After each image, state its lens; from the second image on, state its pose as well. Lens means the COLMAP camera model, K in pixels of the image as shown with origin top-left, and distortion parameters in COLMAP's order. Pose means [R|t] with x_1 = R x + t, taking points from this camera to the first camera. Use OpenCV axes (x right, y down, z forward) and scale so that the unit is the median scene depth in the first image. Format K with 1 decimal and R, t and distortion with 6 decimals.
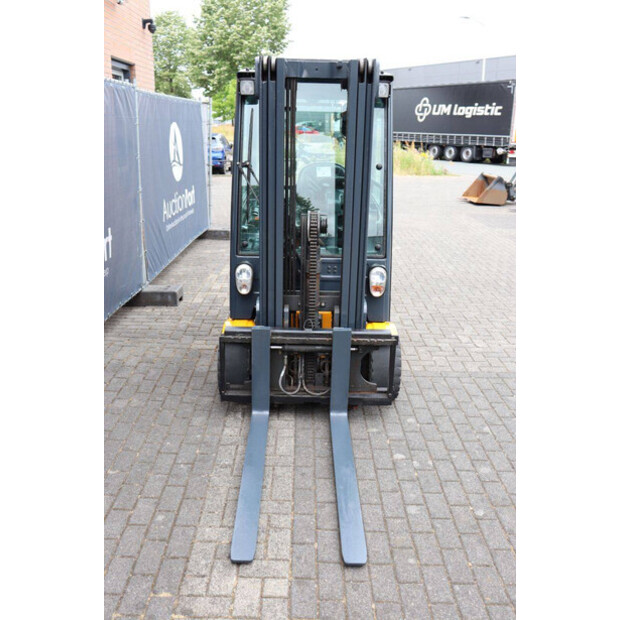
lens RADIAL K [[617.8, 0, 314.6], [0, 617.8, 307.6], [0, 0, 1]] dist [-0.063197, 0.000000]
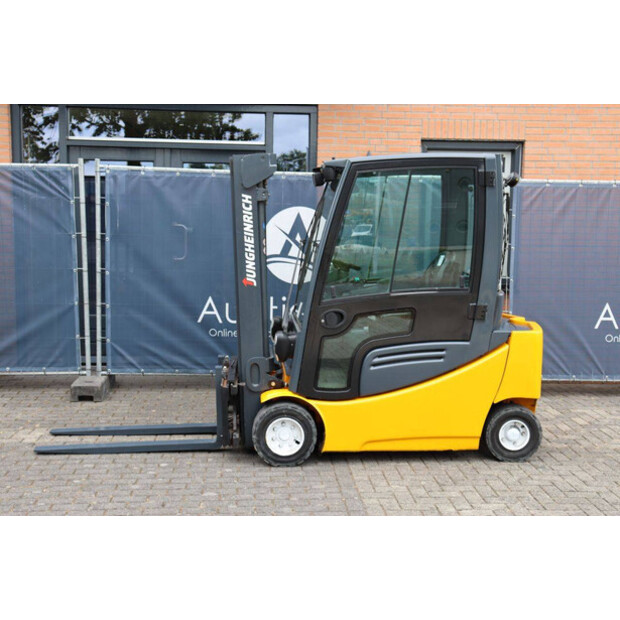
lens RADIAL K [[843.1, 0, 314.1], [0, 843.1, 305.6], [0, 0, 1]] dist [0.039118, 0.000000]
pose [[0.061543, 0.081033, -0.994810, 1.670138], [-0.299381, 0.952305, 0.059050, -0.230582], [0.952147, 0.294193, 0.082867, 0.973762]]
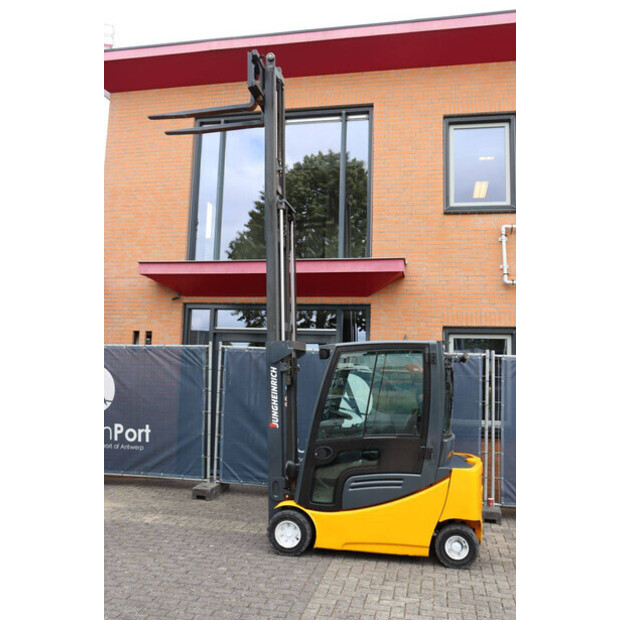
lens RADIAL K [[599.6, 0, 309.1], [0, 599.6, 310.7], [0, 0, 1]] dist [-0.053118, 0.000000]
pose [[-0.224507, -0.125261, -0.966388, 1.730138], [-0.311003, 0.949052, -0.050763, -0.393254], [0.923512, 0.289153, -0.252025, 1.398500]]
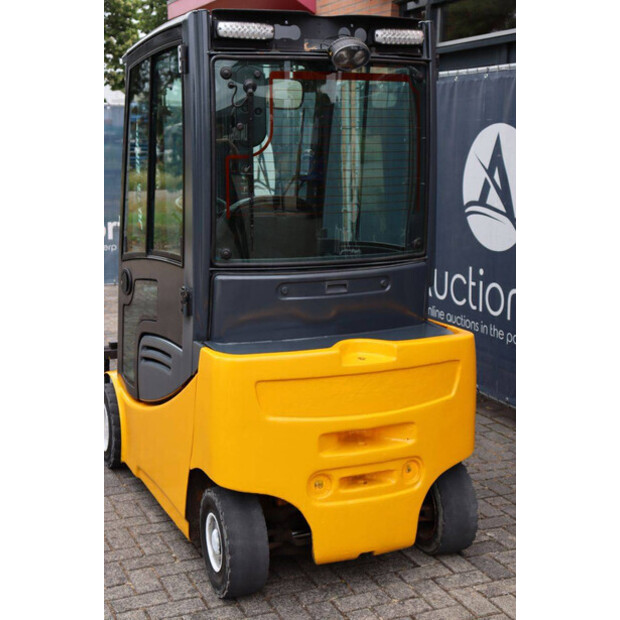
lens RADIAL K [[972.7, 0, 307.5], [0, 972.7, 306.9], [0, 0, 1]] dist [0.150652, 0.000000]
pose [[-0.925931, 0.031366, -0.376389, 0.399772], [-0.136487, 0.901414, 0.410881, -0.652871], [0.352170, 0.431820, -0.830366, 2.297704]]
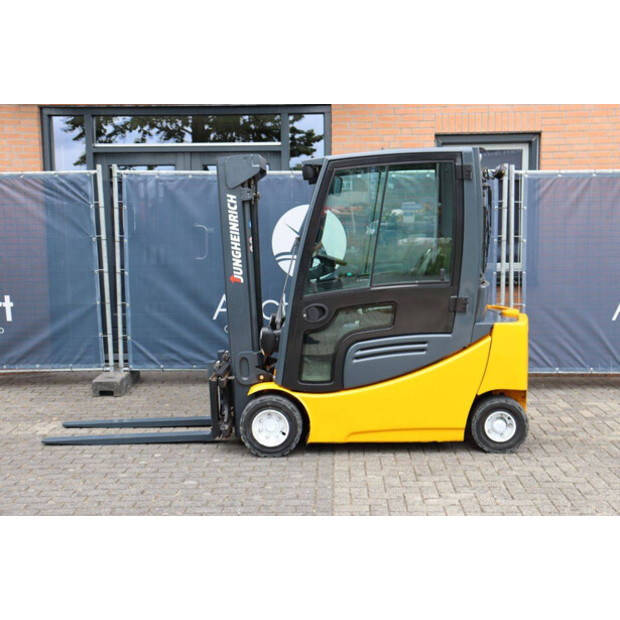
lens RADIAL K [[843.1, 0, 316.1], [0, 843.1, 306.3], [0, 0, 1]] dist [0.039118, 0.000000]
pose [[-0.042053, 0.083119, -0.995652, 1.714964], [-0.276074, 0.956768, 0.091533, -0.285060], [0.960216, 0.278723, -0.017288, 1.167599]]
